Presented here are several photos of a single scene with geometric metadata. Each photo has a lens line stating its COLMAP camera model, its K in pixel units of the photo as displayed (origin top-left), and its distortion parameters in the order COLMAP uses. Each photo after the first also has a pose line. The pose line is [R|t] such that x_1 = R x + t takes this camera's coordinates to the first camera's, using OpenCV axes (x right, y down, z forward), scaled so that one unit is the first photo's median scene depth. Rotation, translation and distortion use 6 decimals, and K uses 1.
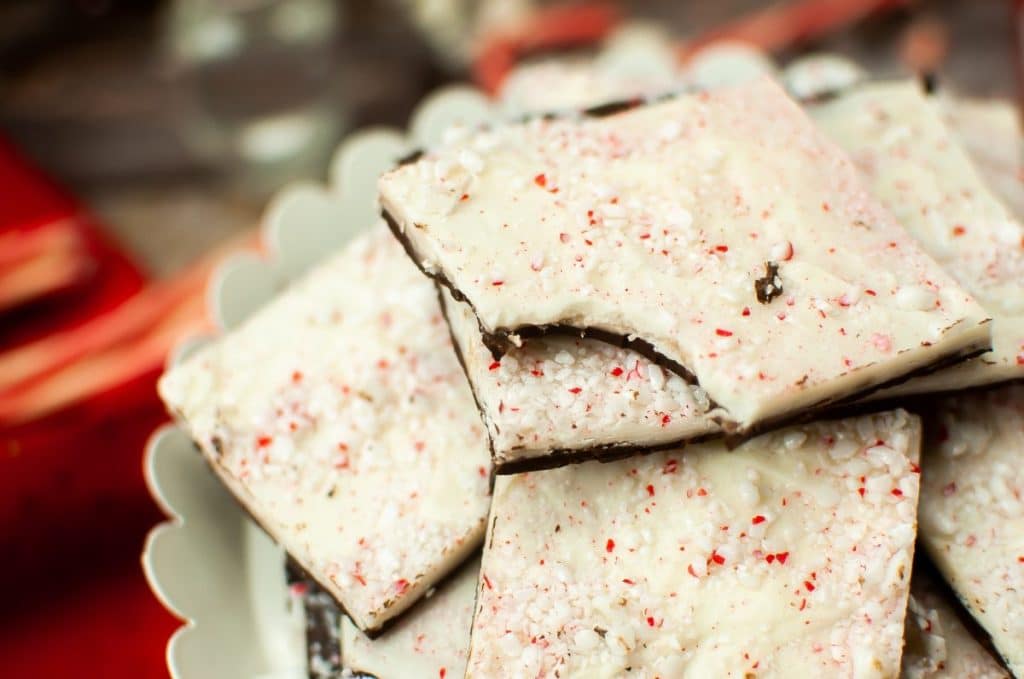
lens RADIAL K [[1609.6, 0, 512.0], [0, 1609.6, 339.5], [0, 0, 1]] dist [-0.223062, 0.096064]
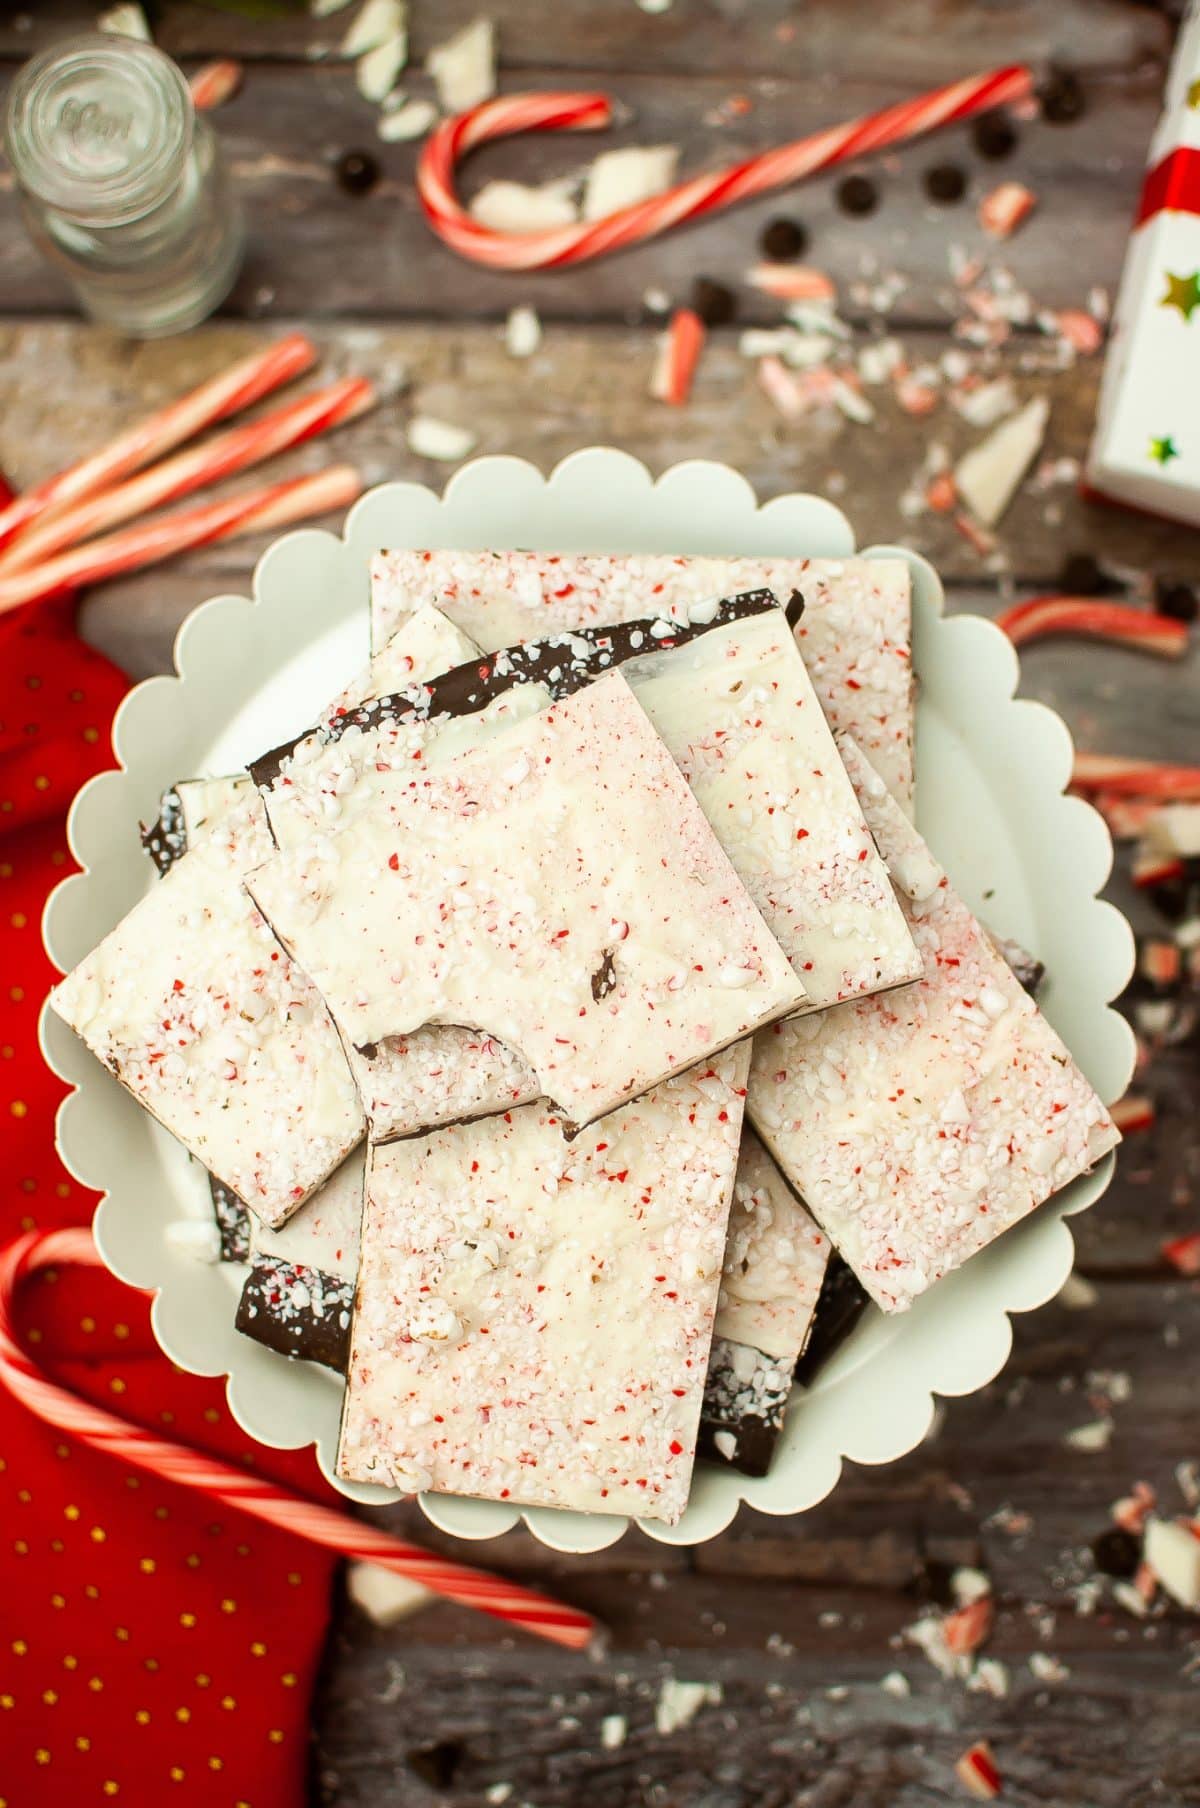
lens RADIAL K [[3001.0, 0, 600.0], [0, 3001.0, 904.0], [0, 0, 1]] dist [-0.236170, 0.211399]
pose [[0.996922, -0.062853, 0.046865, 0.061499], [0.029053, 0.851361, 0.523775, -1.162160], [-0.072820, -0.520801, 0.850566, -0.749960]]
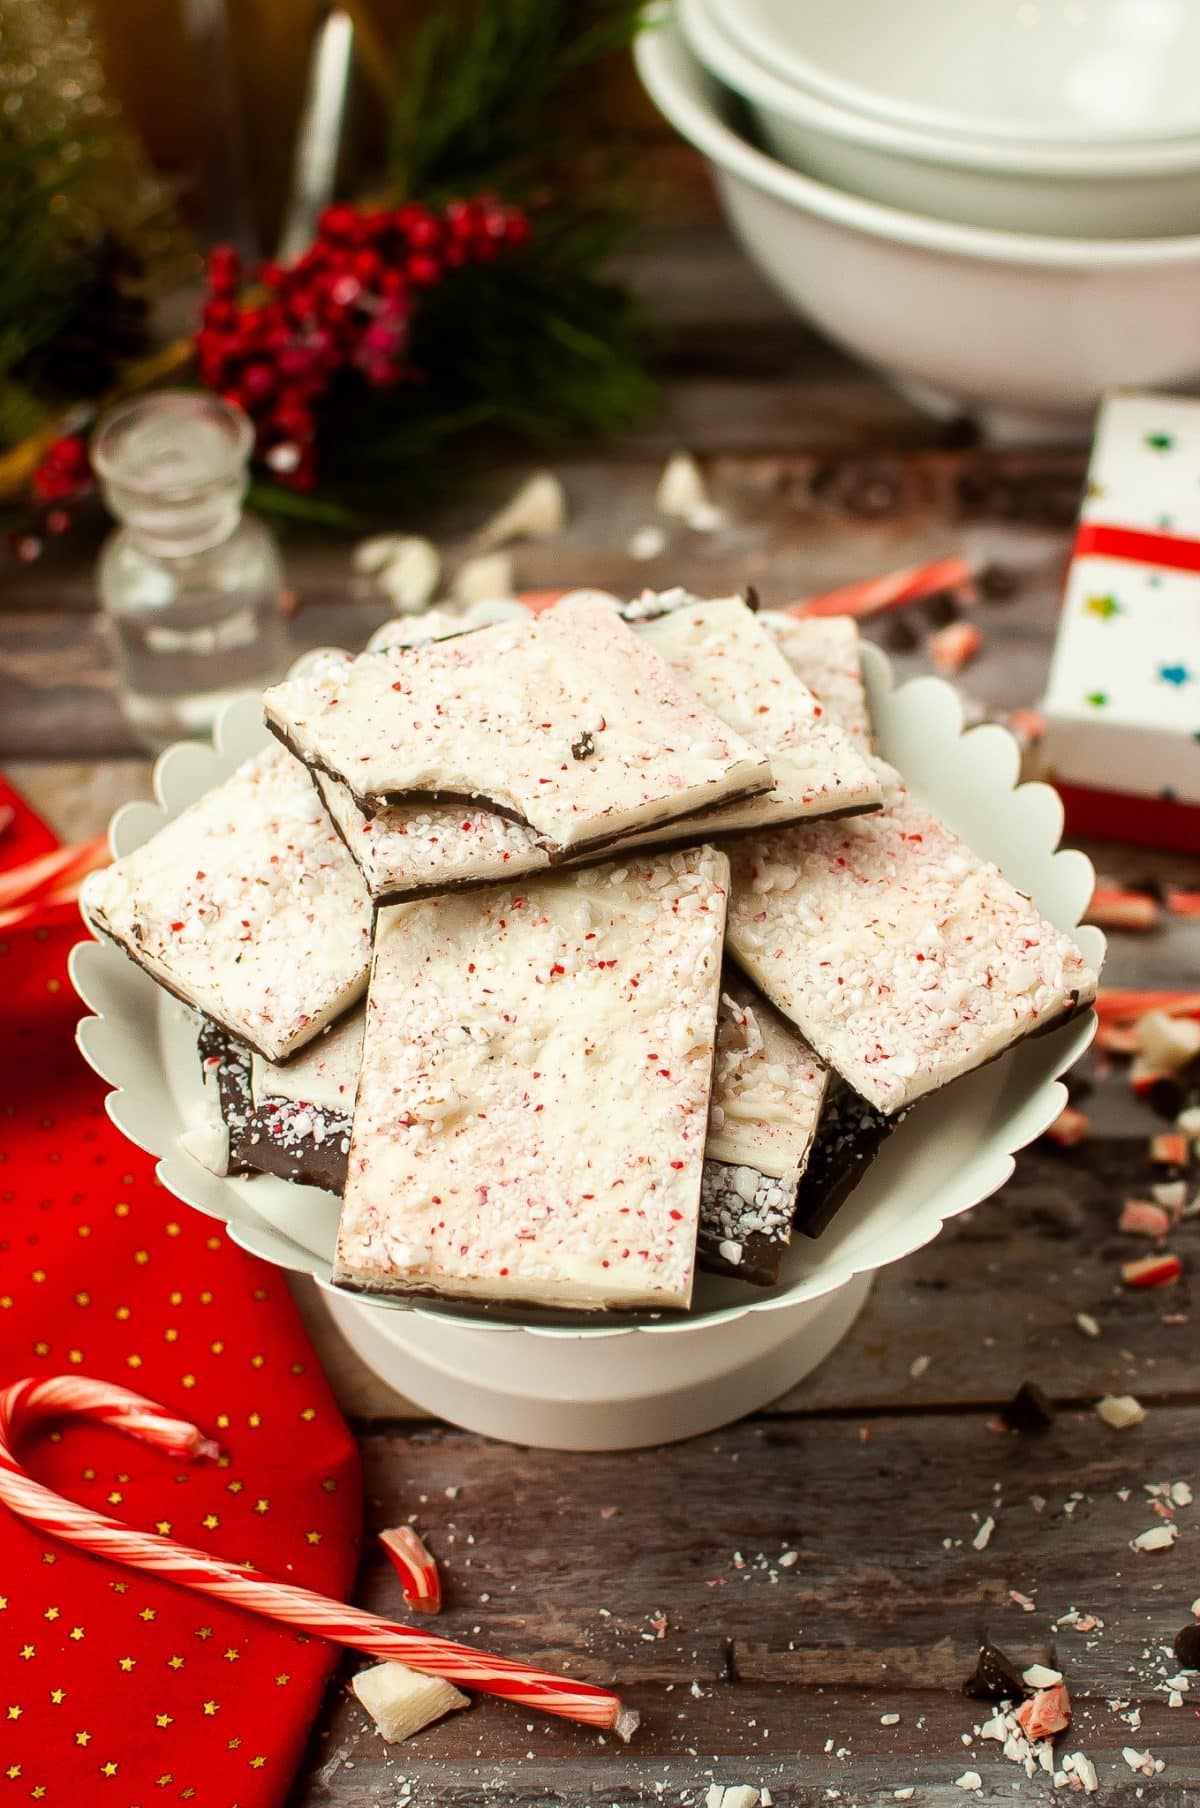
lens RADIAL K [[3204.3, 0, 559.6], [0, 3204.3, 903.6], [0, 0, 1]] dist [-0.245710, 0.796443]
pose [[0.996761, -0.071066, 0.037652, 0.039362], [0.075650, 0.987391, -0.139051, 0.422590], [-0.027295, 0.141449, 0.989569, -1.417488]]
